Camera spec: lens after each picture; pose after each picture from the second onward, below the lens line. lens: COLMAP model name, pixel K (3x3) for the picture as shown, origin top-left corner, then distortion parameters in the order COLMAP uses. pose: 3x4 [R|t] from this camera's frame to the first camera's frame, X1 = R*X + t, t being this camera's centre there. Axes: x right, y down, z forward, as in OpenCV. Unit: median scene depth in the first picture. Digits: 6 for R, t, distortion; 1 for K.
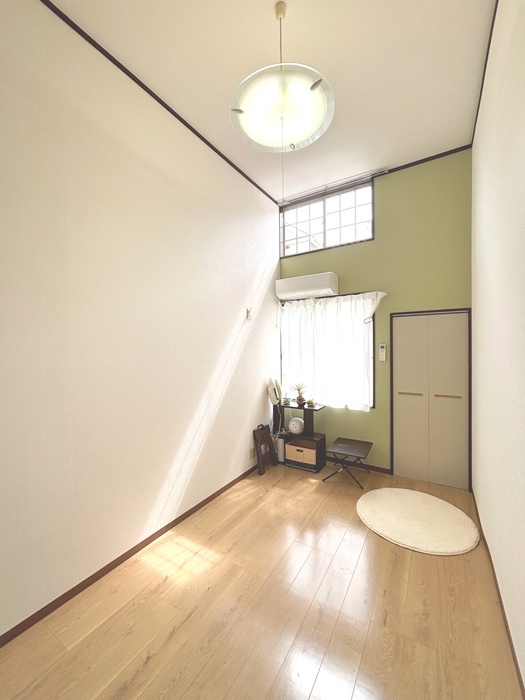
lens RADIAL K [[282.6, 0, 262.0], [0, 282.6, 348.8], [0, 0, 1]] dist [0.008245, -0.001510]
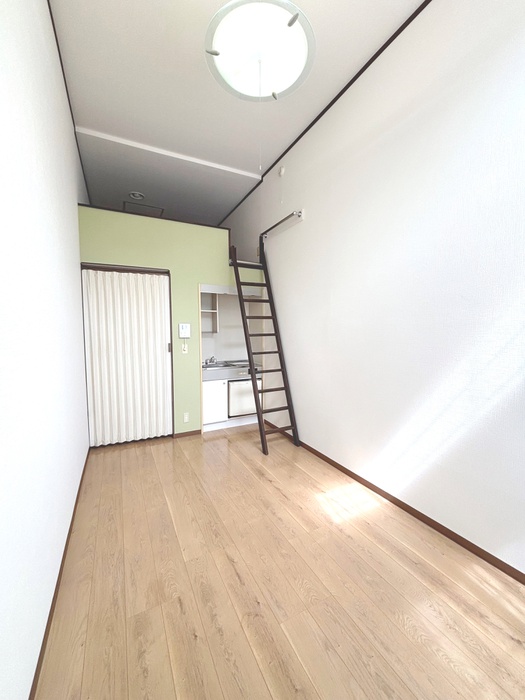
lens RADIAL K [[282.6, 0, 263.3], [0, 282.6, 350.0], [0, 0, 1]] dist [0.008245, -0.001510]
pose [[-0.511917, 0.067777, -0.856357, 0.782653], [0.002911, 0.997014, 0.077169, 0.064158], [0.859030, 0.037012, -0.510586, 1.276442]]
